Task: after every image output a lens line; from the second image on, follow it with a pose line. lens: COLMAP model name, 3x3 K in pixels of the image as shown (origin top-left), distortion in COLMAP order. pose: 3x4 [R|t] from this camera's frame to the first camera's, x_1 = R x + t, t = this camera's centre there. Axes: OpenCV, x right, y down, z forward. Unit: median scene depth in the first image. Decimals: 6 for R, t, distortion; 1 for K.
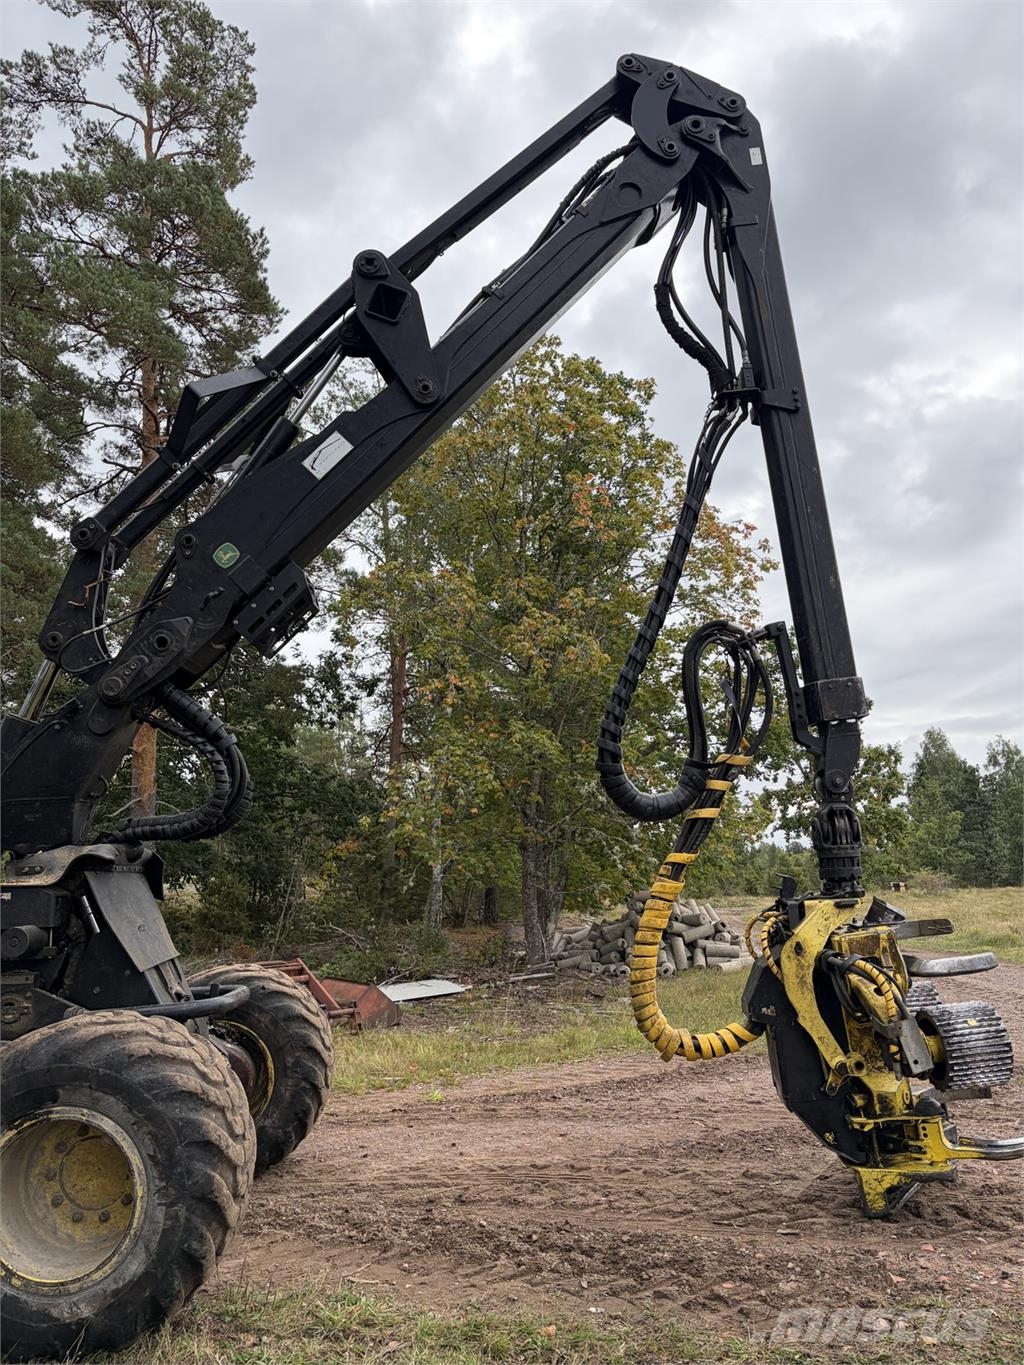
lens RADIAL K [[1037.4, 0, 515.8], [0, 1037.4, 679.2], [0, 0, 1]] dist [0.048344, -0.056973]
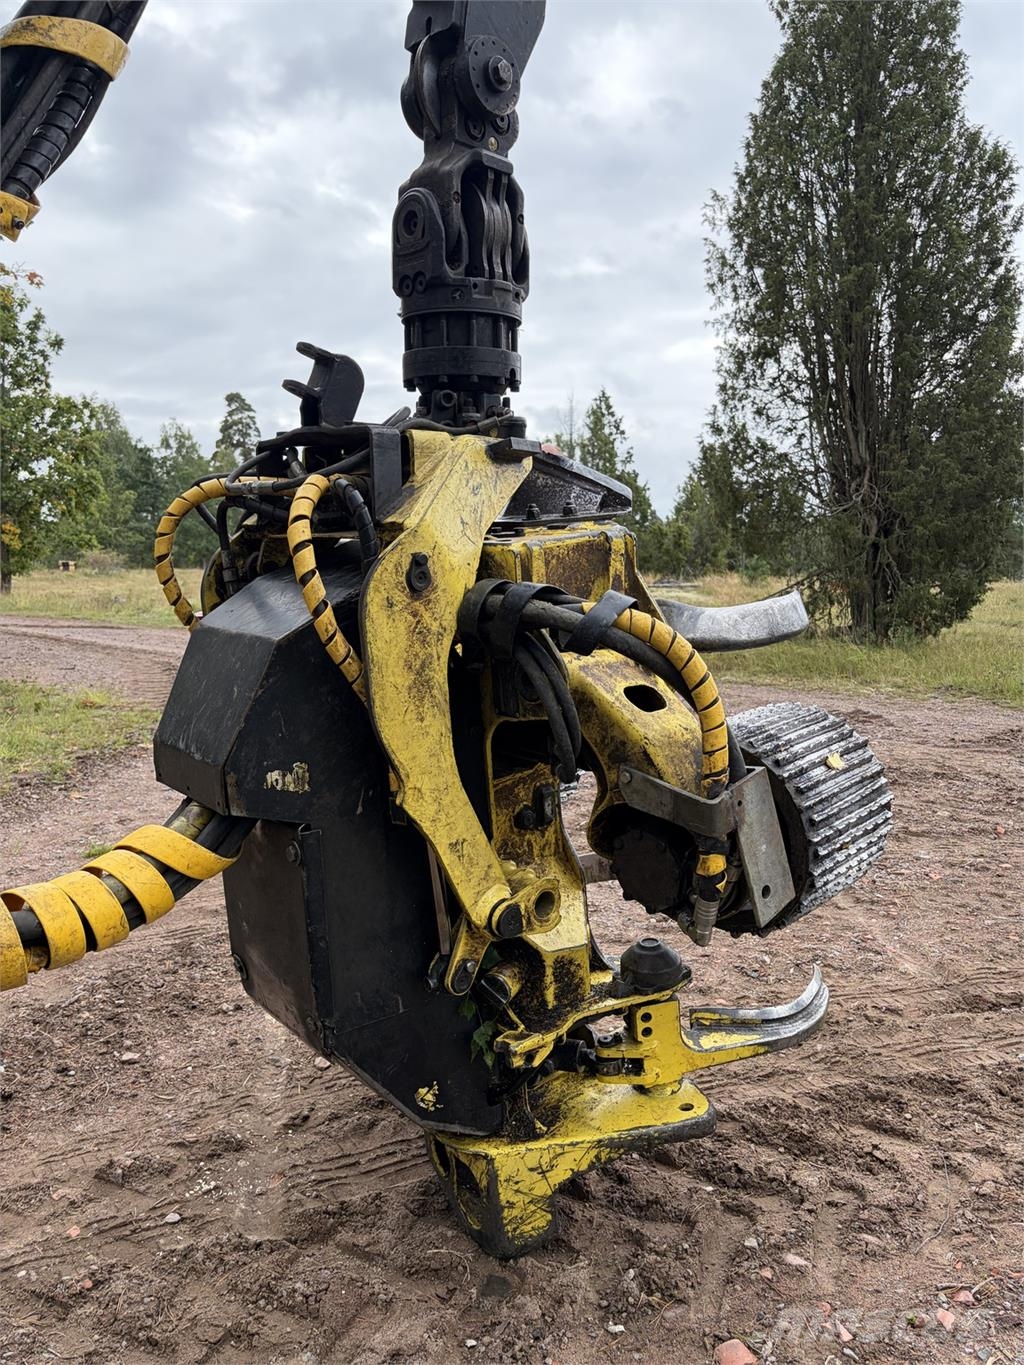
lens RADIAL K [[1037.4, 0, 516.1], [0, 1037.4, 690.7], [0, 0, 1]] dist [0.048344, -0.056973]
pose [[0.723273, -0.058703, 0.688062, 0.080417], [-0.153989, 0.957581, 0.243567, 0.201633], [-0.673174, -0.282120, 0.683554, 0.728173]]
